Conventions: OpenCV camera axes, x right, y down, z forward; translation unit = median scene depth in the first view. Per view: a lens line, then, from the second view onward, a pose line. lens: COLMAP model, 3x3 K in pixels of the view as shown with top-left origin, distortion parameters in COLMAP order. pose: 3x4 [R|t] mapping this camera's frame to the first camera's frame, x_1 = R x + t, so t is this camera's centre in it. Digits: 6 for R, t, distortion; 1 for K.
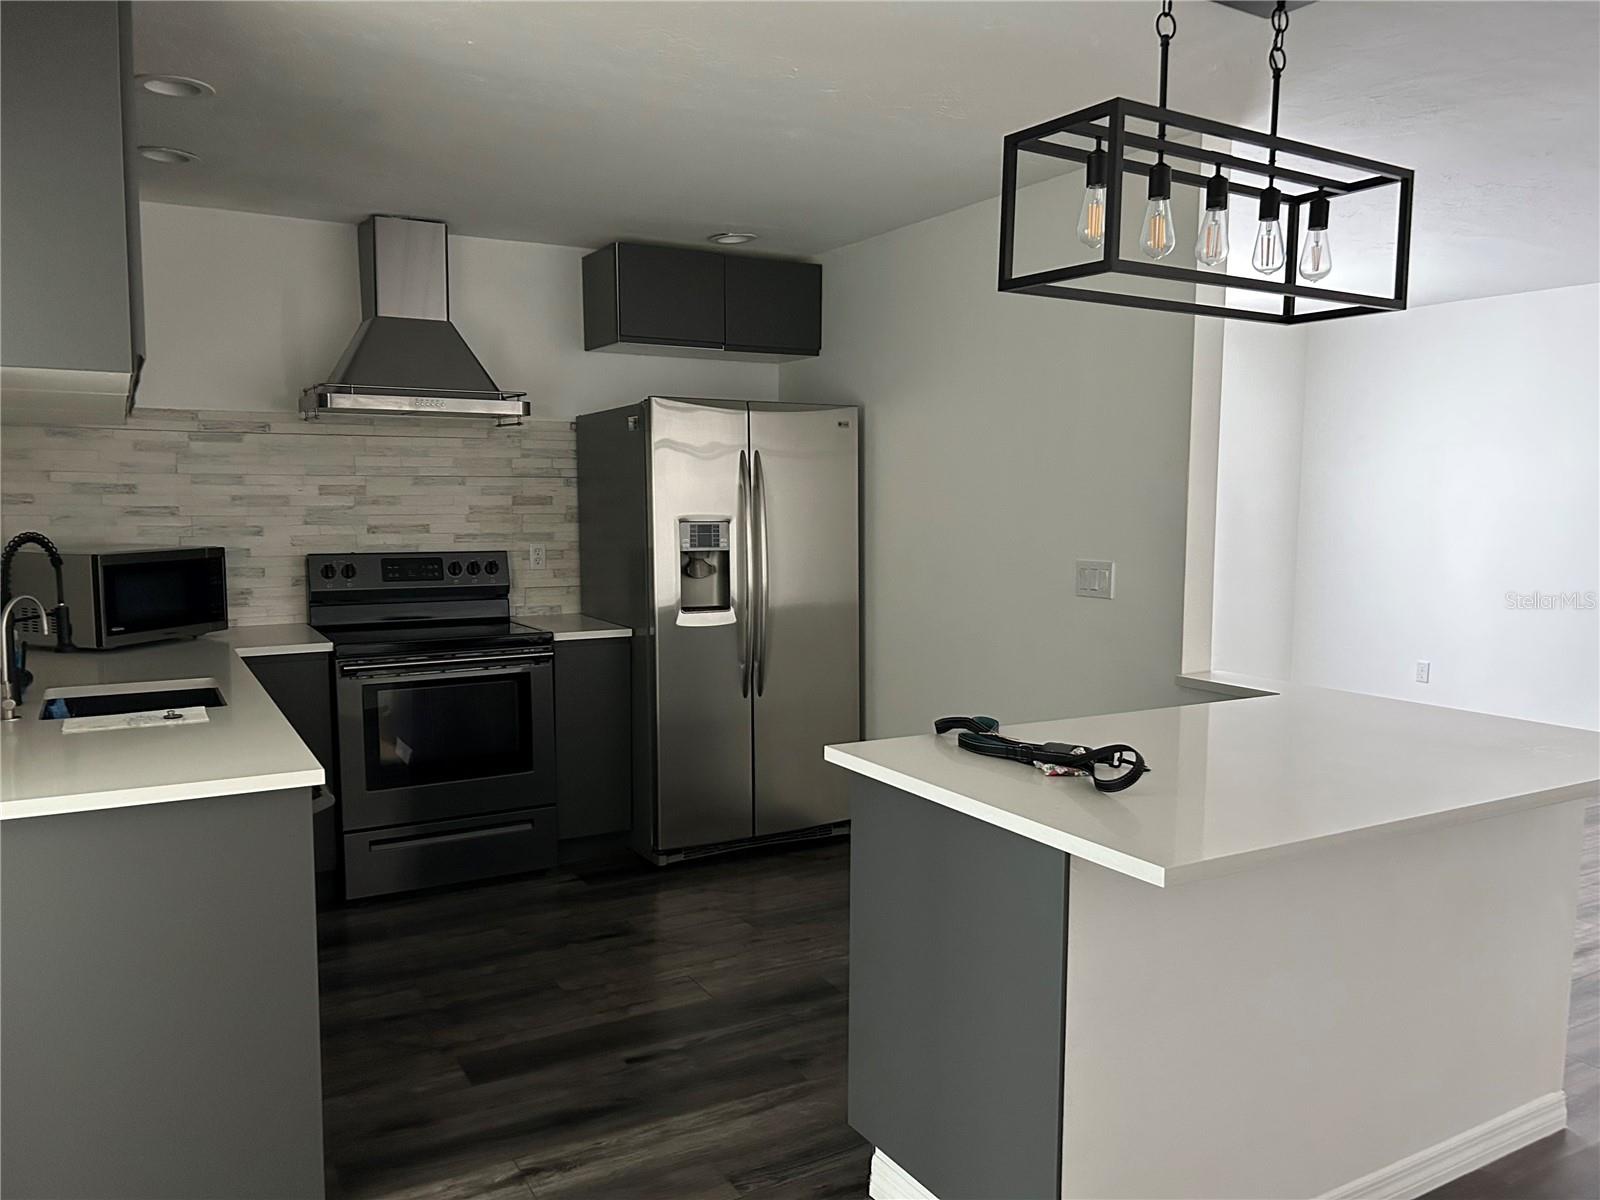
lens RADIAL K [[1194.4, 0, 798.1], [0, 1194.4, 597.0], [0, 0, 1]] dist [0.046001, -0.052431]
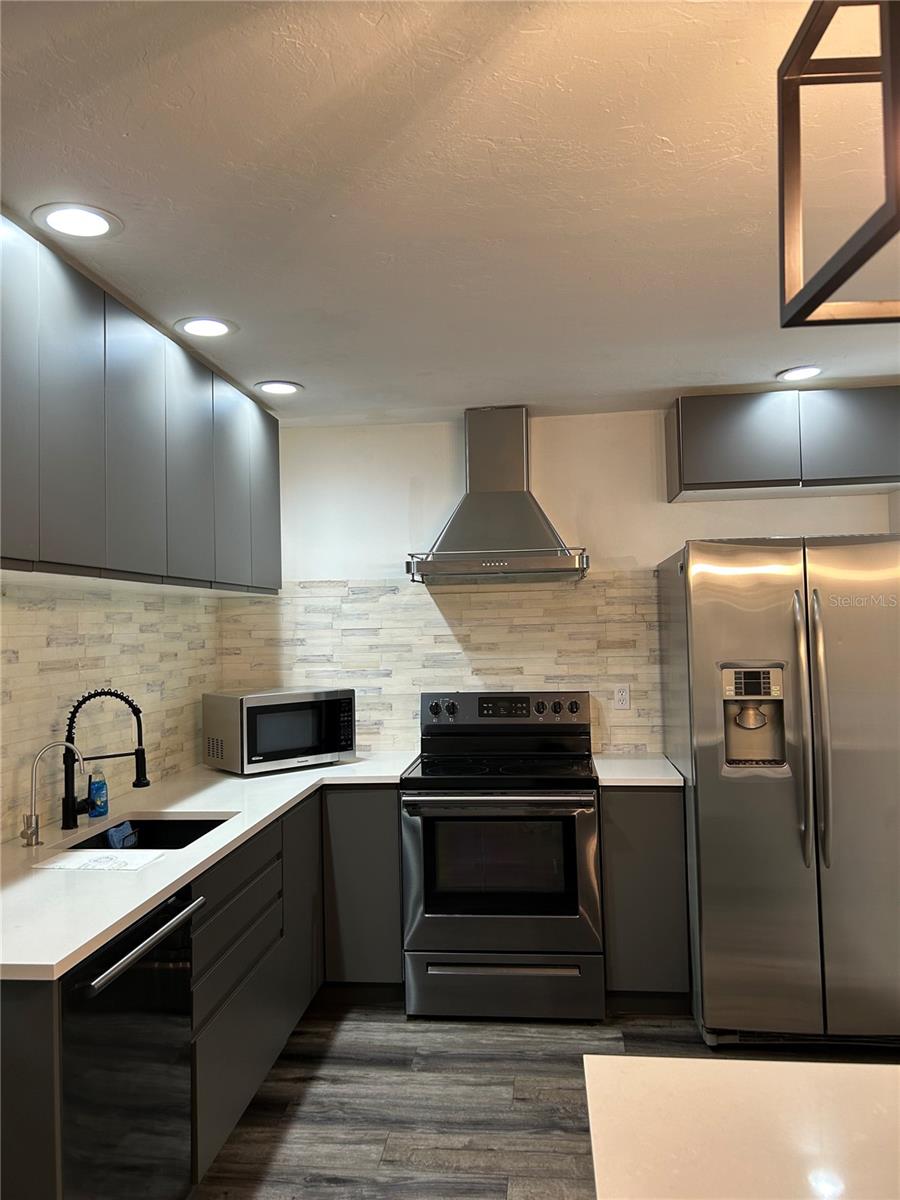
lens RADIAL K [[895.8, 0, 467.1], [0, 895.8, 576.6], [0, 0, 1]] dist [0.046001, -0.052431]
pose [[0.813147, -0.051244, -0.579798, 0.150565], [-0.025761, 0.991973, -0.123801, -0.040110], [0.581488, 0.115605, 0.805299, 0.282232]]
